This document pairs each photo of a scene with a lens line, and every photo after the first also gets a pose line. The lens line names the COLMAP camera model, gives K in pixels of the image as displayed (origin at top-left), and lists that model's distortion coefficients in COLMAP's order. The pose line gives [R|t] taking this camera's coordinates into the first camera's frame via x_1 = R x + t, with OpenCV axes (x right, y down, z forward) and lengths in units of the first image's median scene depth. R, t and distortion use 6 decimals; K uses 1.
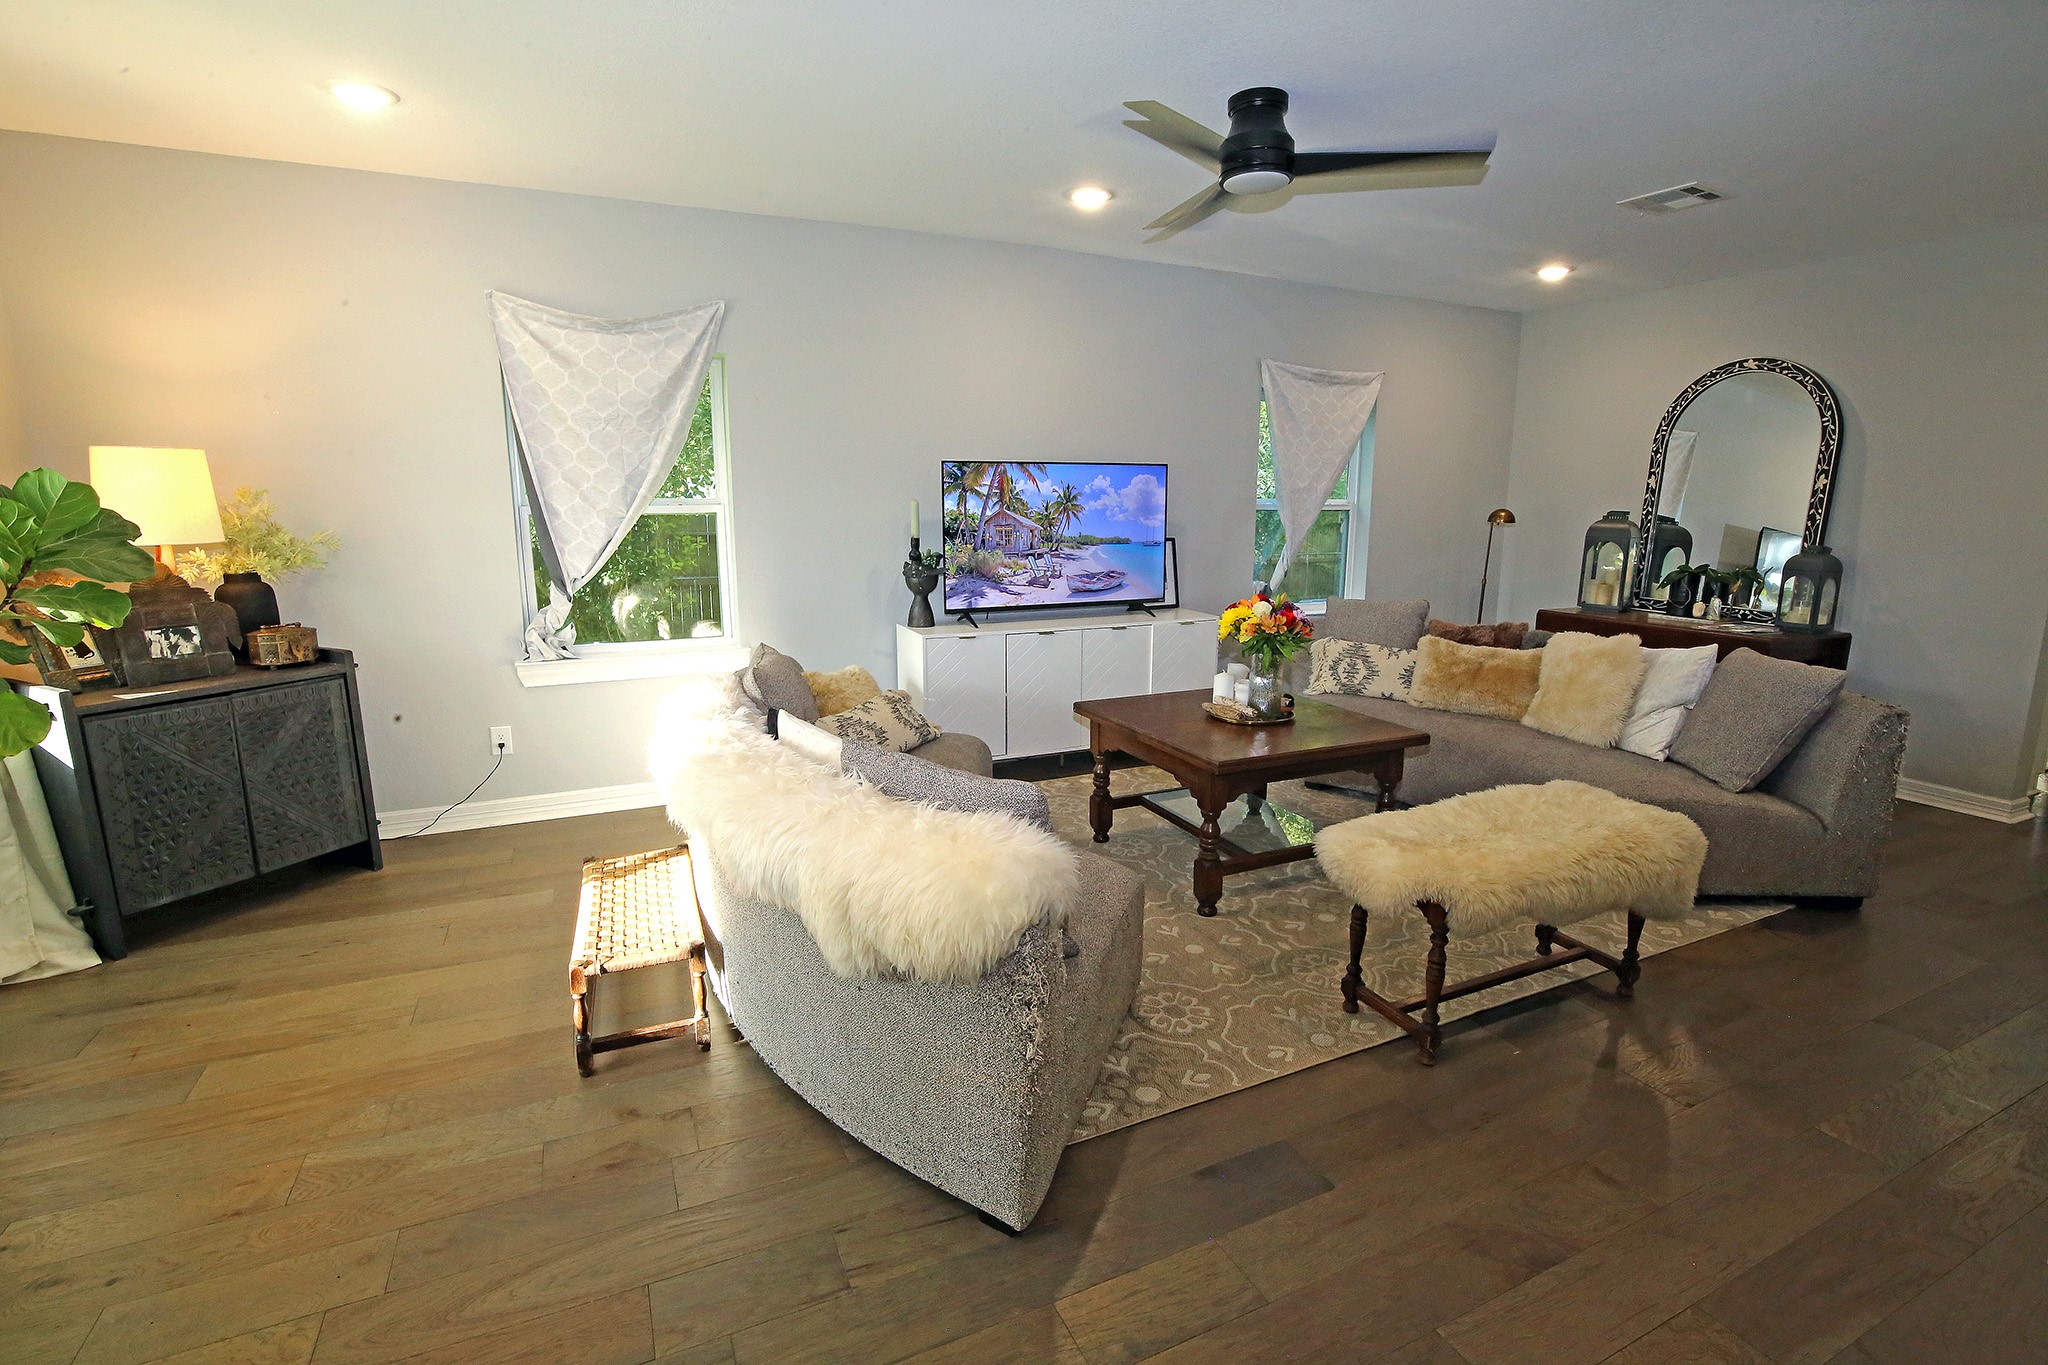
lens RADIAL K [[939.9, 0, 1026.6], [0, 939.9, 675.7], [0, 0, 1]] dist [-0.038510, 0.007879]
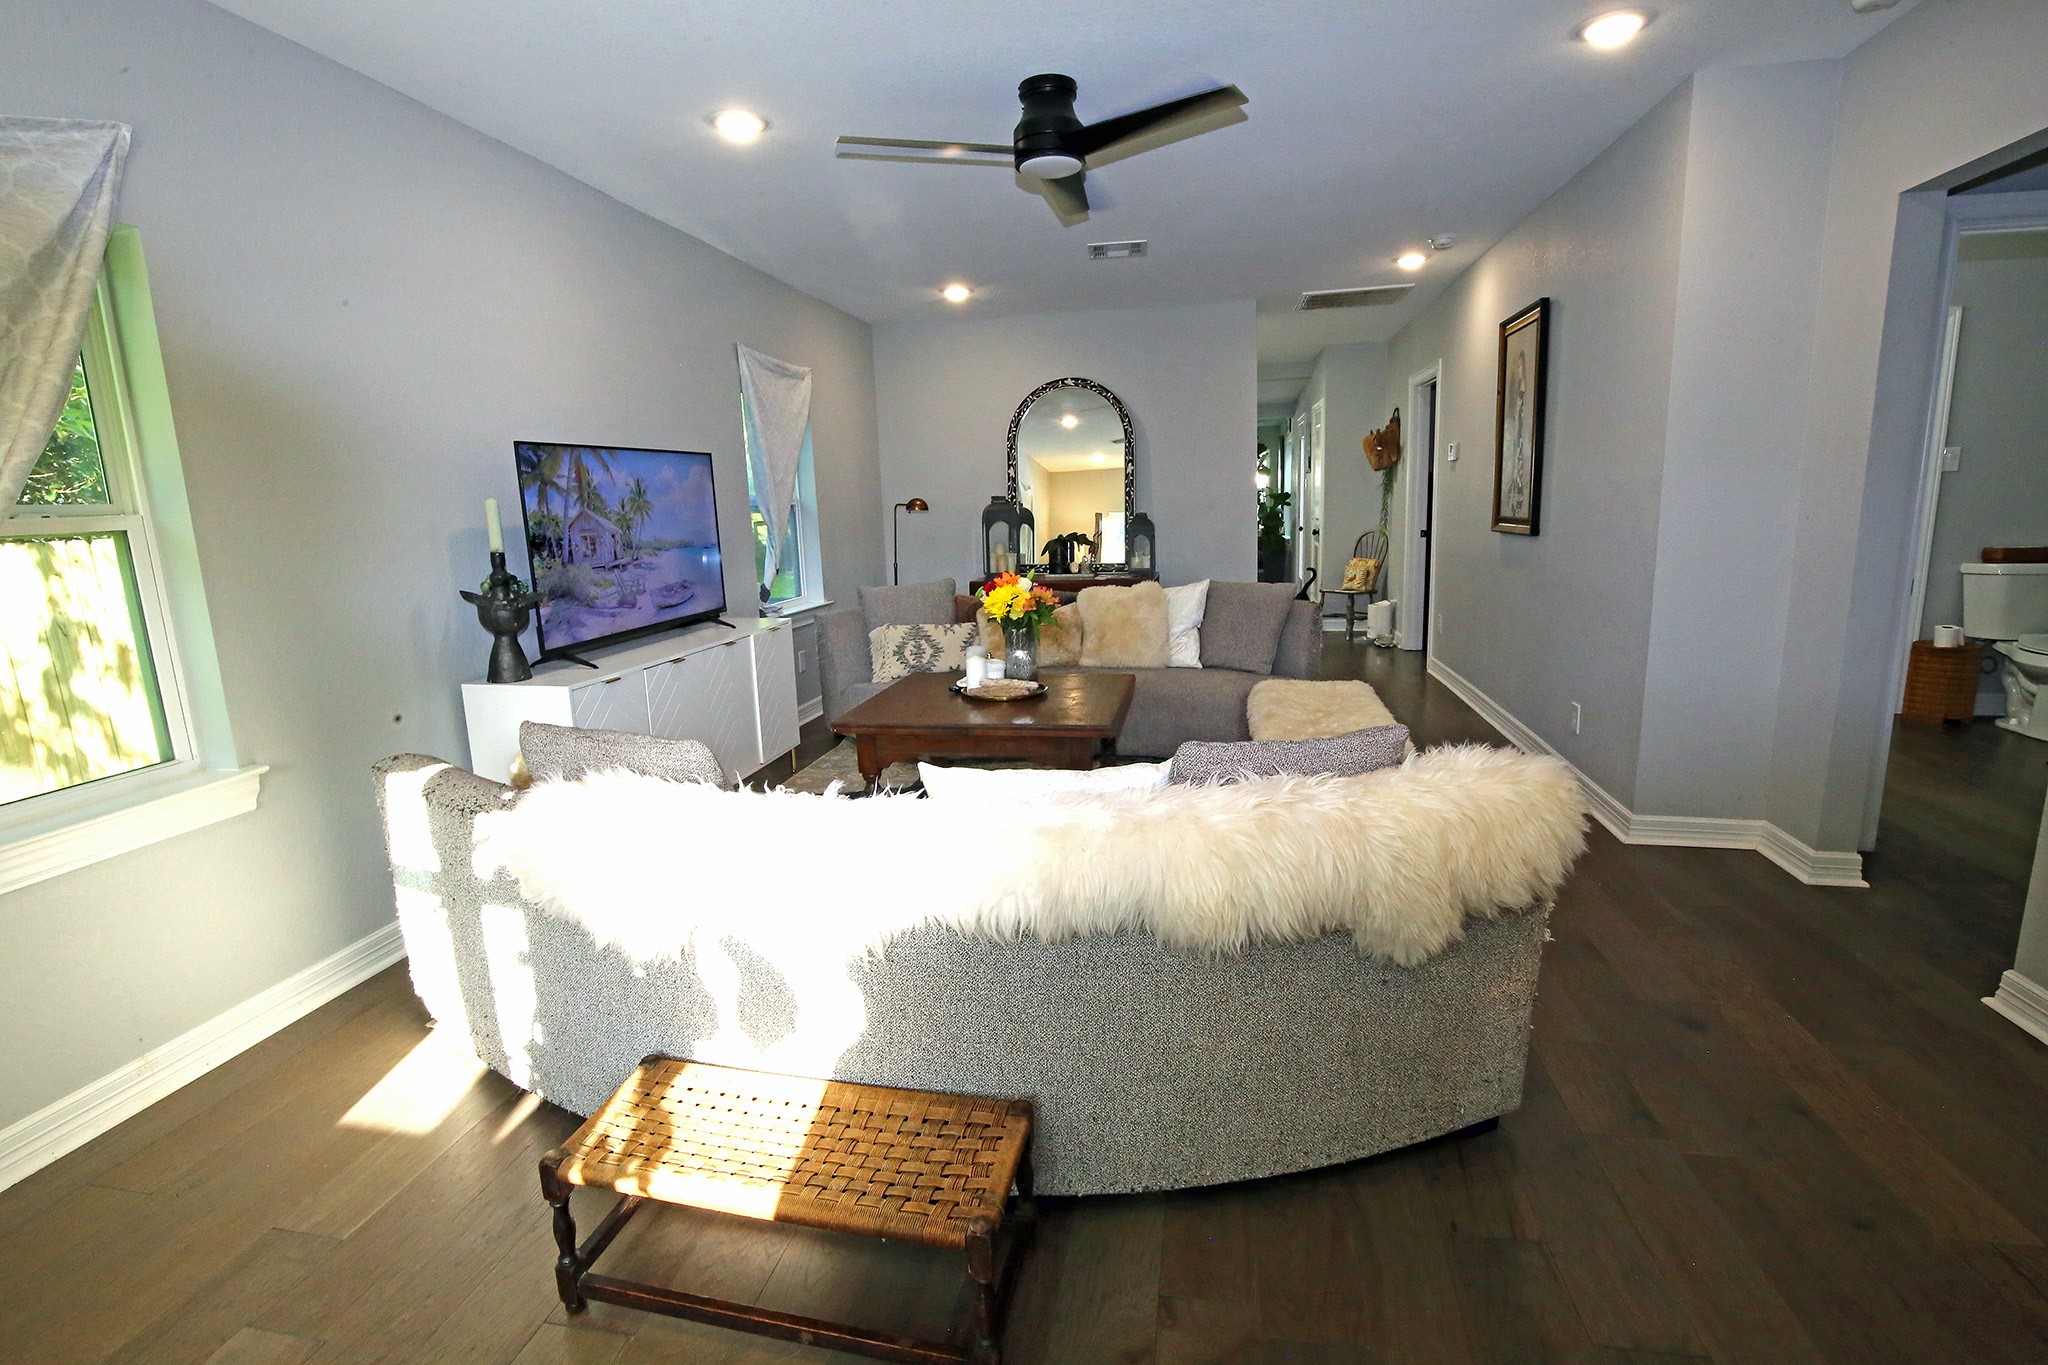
lens RADIAL K [[939.9, 0, 1026.6], [0, 939.9, 675.7], [0, 0, 1]] dist [-0.038510, 0.007879]
pose [[0.587703, -0.172029, 0.790576, -0.420992], [0.185835, 0.979712, 0.075038, -0.036076], [-0.787445, 0.102817, 0.607749, 0.278186]]
